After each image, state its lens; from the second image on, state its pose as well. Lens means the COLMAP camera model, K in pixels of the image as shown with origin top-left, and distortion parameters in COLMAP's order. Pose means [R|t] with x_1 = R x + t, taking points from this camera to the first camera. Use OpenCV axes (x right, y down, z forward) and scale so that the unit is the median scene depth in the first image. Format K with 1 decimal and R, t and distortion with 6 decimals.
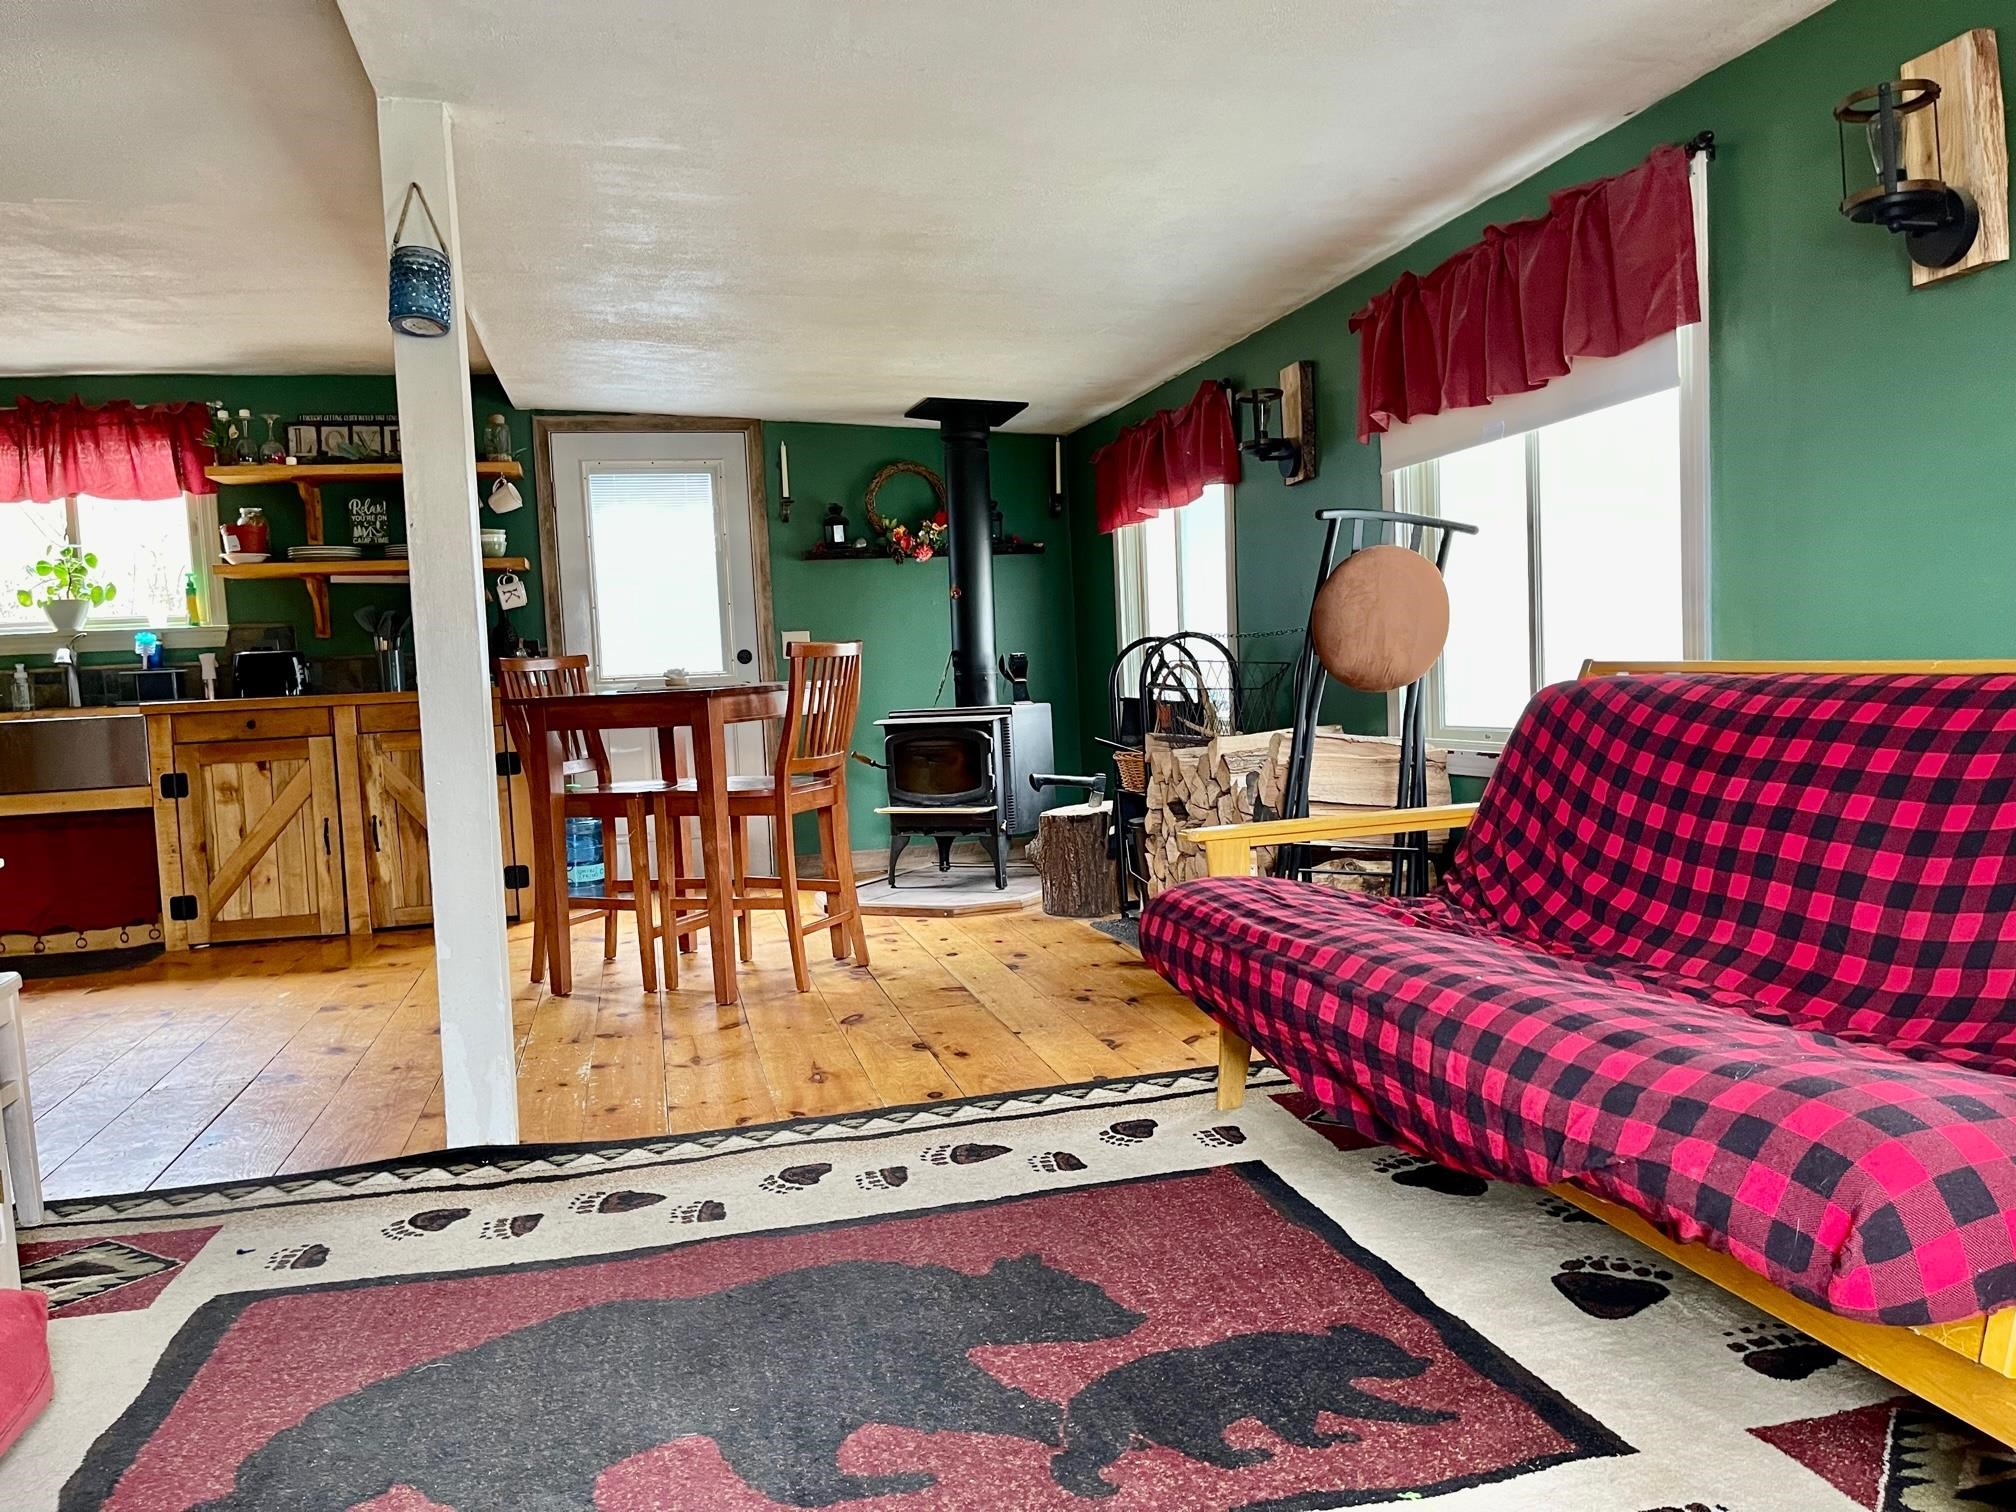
lens RADIAL K [[1514.5, 0, 1014.6], [0, 1514.5, 768.5], [0, 0, 1]] dist [0.083660, -0.120259]
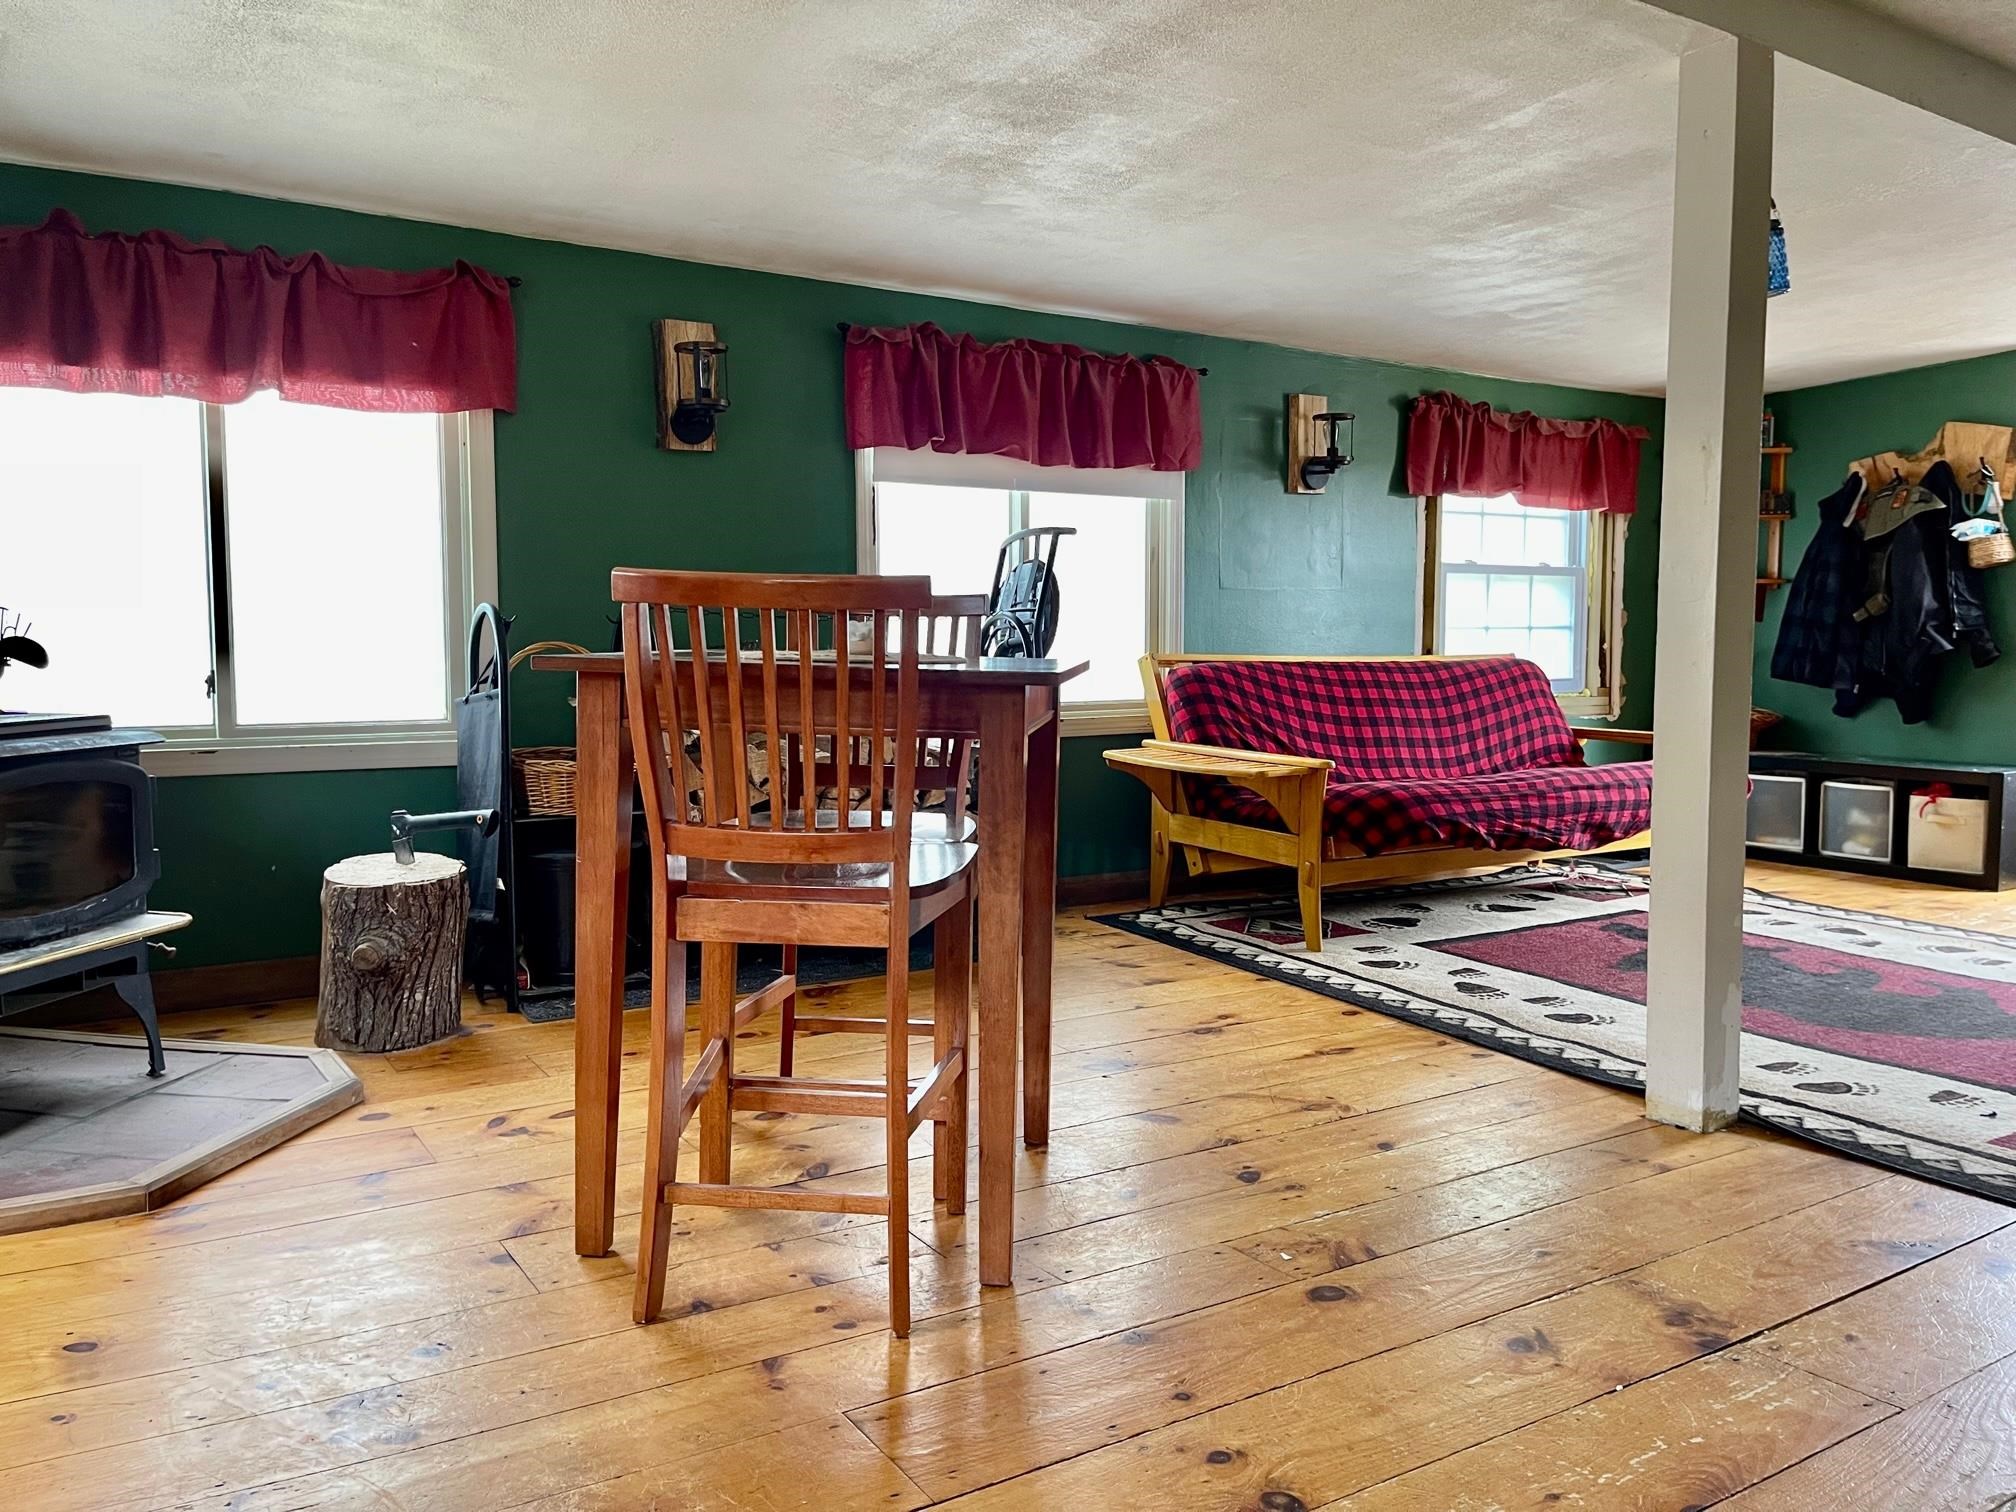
lens RADIAL K [[1514.5, 0, 1014.6], [0, 1514.5, 768.5], [0, 0, 1]] dist [0.083660, -0.120259]
pose [[-0.321487, -0.035898, 0.946233, -0.586519], [0.071048, 0.995550, 0.061907, -0.033195], [-0.944245, 0.087130, -0.317506, 0.884222]]
